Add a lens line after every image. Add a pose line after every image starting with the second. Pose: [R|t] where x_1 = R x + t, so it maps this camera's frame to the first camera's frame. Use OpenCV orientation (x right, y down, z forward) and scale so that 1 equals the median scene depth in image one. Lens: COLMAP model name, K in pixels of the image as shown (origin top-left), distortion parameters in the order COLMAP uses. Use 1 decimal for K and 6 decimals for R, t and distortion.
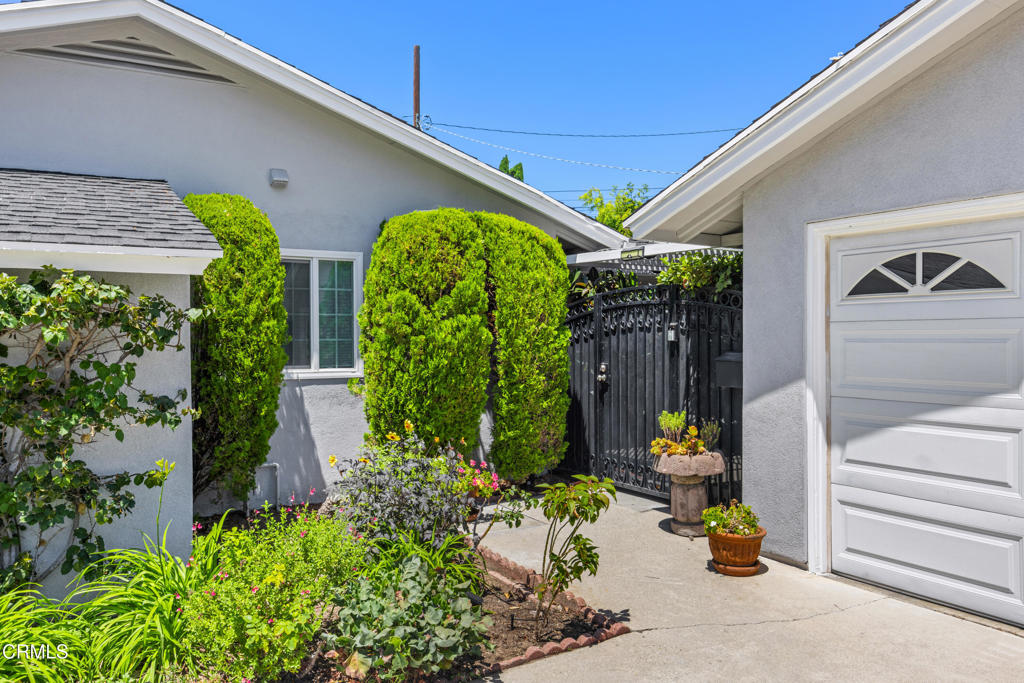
lens RADIAL K [[781.2, 0, 512.0], [0, 781.2, 341.5], [0, 0, 1]] dist [-0.001013, -0.002042]
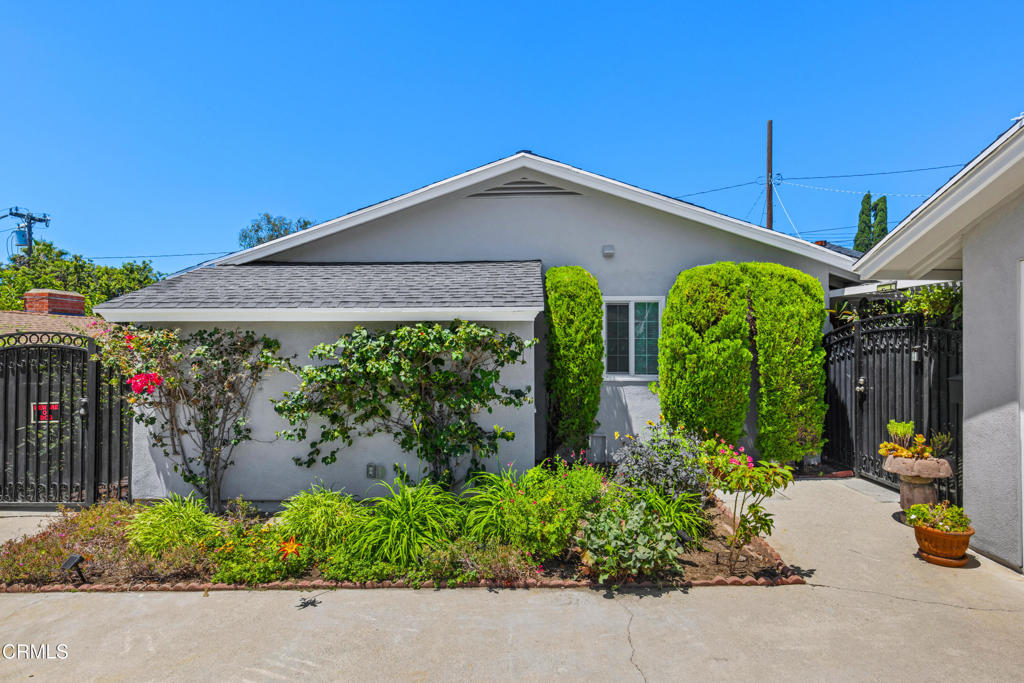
lens RADIAL K [[573.6, 0, 512.0], [0, 573.6, 341.5], [0, 0, 1]] dist [0.001910, -0.000736]
pose [[0.837153, 0.001315, -0.546968, 0.188883], [-0.007911, 0.999922, -0.009705, -0.019208], [0.546912, 0.012451, 0.837097, -0.066588]]
